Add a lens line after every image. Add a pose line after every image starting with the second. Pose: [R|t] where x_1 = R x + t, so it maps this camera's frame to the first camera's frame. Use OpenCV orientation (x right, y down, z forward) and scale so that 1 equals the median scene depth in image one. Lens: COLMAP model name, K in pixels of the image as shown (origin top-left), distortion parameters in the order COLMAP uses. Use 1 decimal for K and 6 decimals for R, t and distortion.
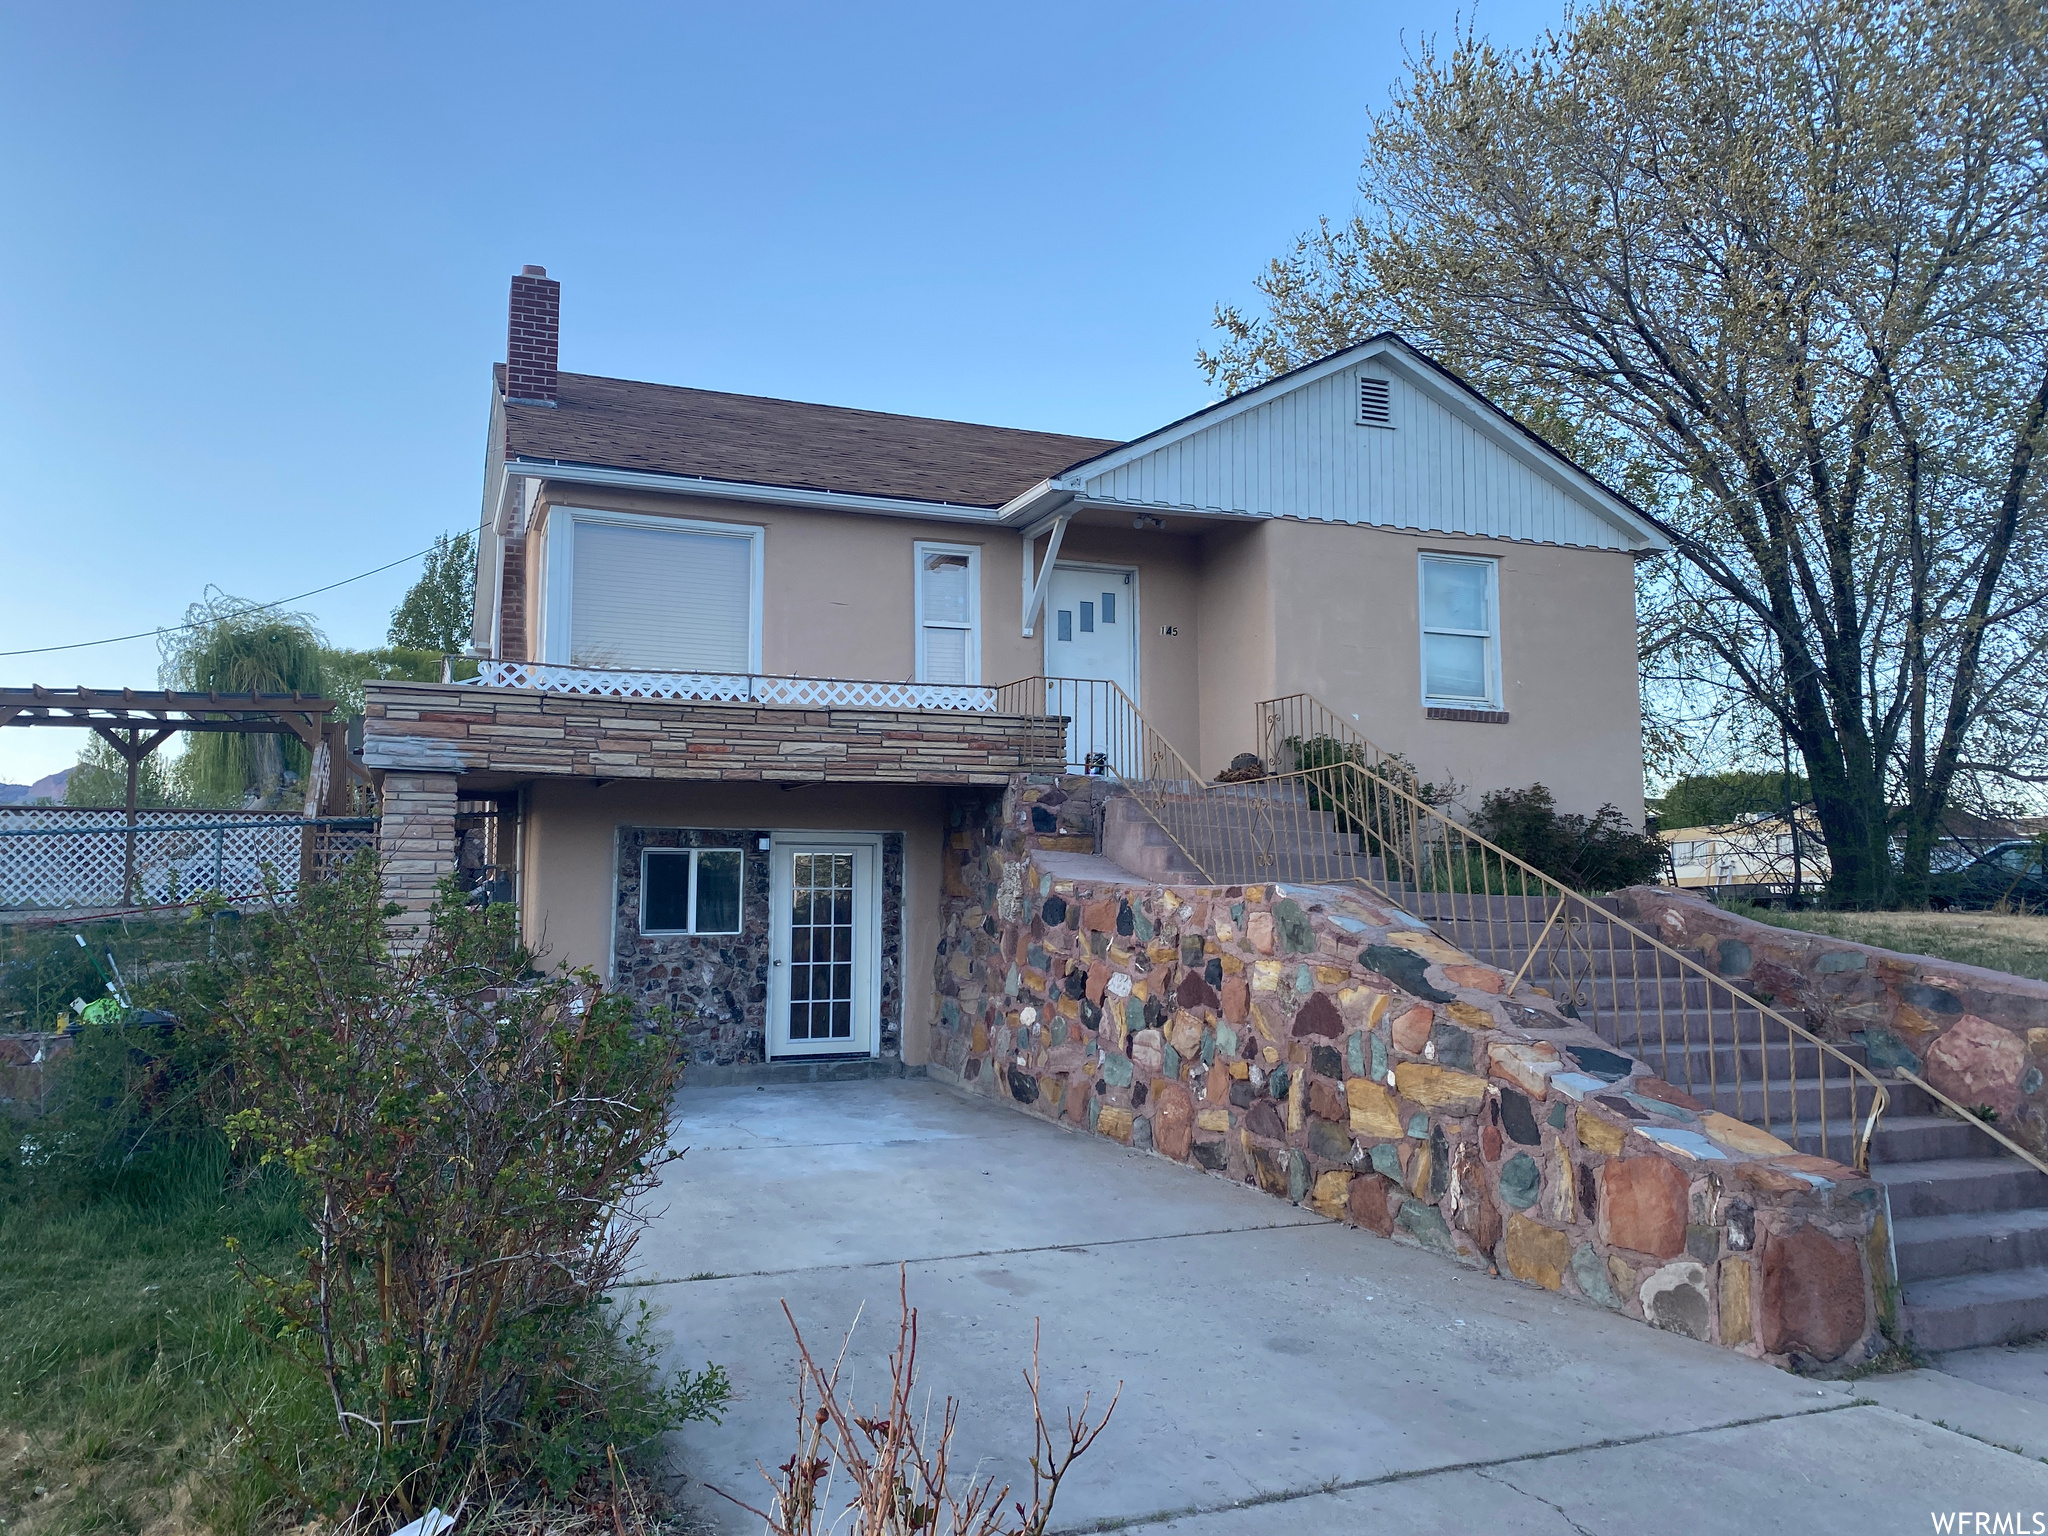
lens RADIAL K [[1539.4, 0, 1017.1], [0, 1539.4, 751.8], [0, 0, 1]] dist [0.037215, -0.040367]
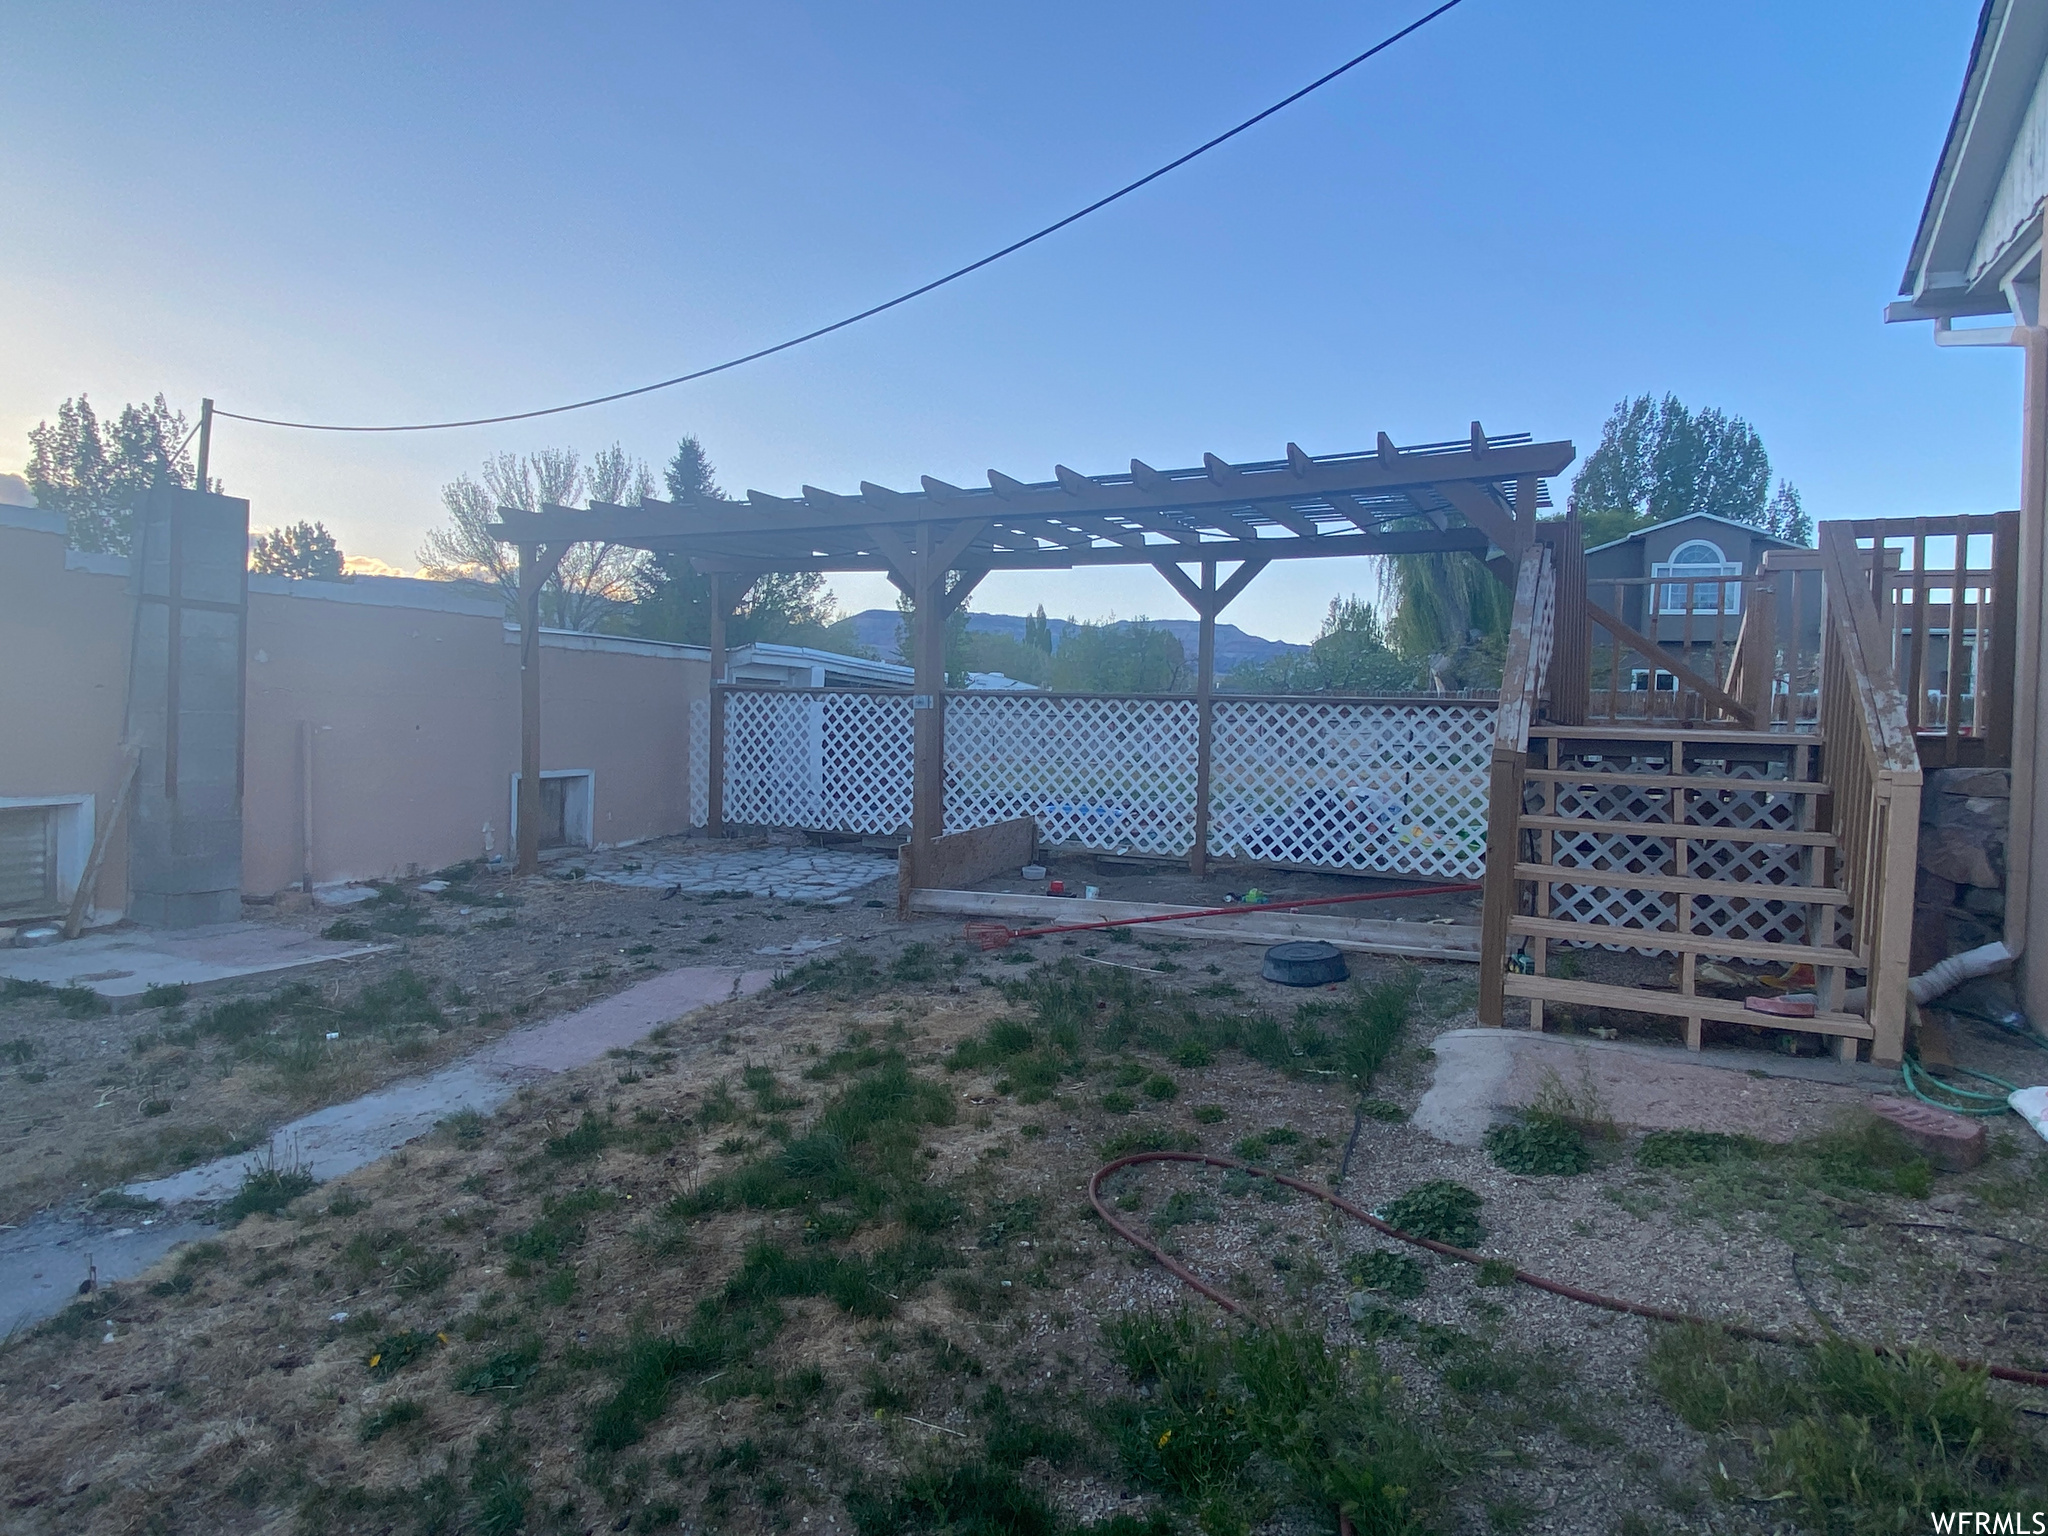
lens RADIAL K [[1173.8, 0, 1013.2], [0, 1173.8, 773.7], [0, 0, 1]] dist [0.021678, -0.021586]
pose [[0.686368, 0.058318, -0.724912, -0.467153], [0.038230, 0.992508, 0.116042, 0.017935], [0.726249, -0.107361, 0.678997, 1.013441]]
